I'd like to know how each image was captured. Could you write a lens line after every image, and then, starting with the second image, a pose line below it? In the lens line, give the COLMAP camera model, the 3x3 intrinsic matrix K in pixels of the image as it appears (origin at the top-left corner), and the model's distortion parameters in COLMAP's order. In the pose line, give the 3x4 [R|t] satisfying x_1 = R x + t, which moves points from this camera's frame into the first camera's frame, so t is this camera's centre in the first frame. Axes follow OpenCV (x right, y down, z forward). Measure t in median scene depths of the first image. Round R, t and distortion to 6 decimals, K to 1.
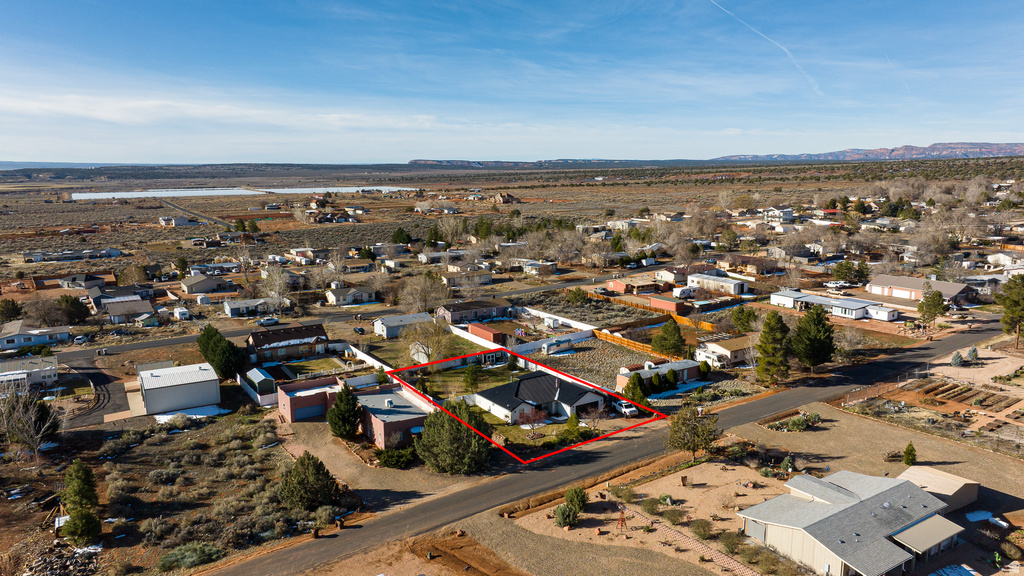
lens RADIAL K [[713.8, 0, 518.3], [0, 713.8, 287.3], [0, 0, 1]] dist [-0.014257, -0.000171]
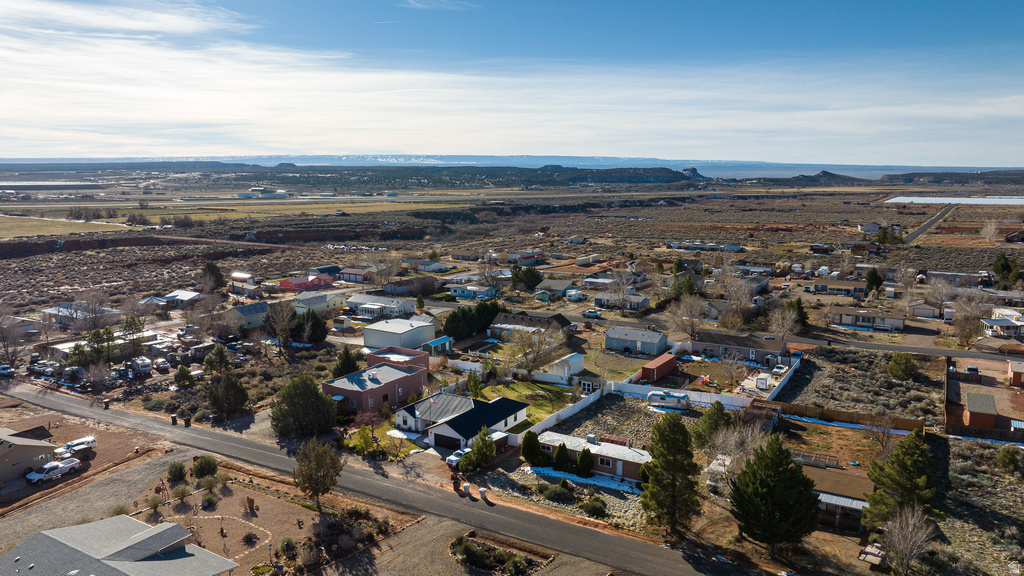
lens RADIAL K [[713.8, 0, 518.3], [0, 713.8, 287.3], [0, 0, 1]] dist [-0.014257, -0.000171]
pose [[0.432462, 0.148550, -0.889331, 0.779288], [-0.153812, 0.984032, 0.089573, -0.099932], [0.888436, 0.098053, 0.448405, 0.563927]]
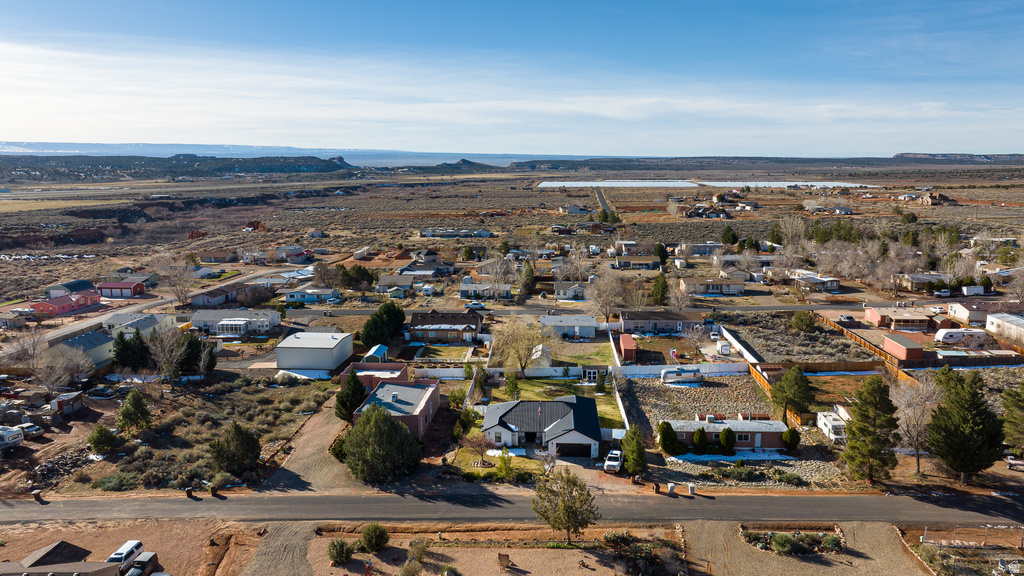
lens RADIAL K [[713.8, 0, 518.3], [0, 713.8, 287.3], [0, 0, 1]] dist [-0.014257, -0.000171]
pose [[0.806618, 0.106311, -0.581434, 0.442126], [-0.100887, 0.994020, 0.041789, -0.042633], [0.582400, 0.024951, 0.812519, 0.232562]]
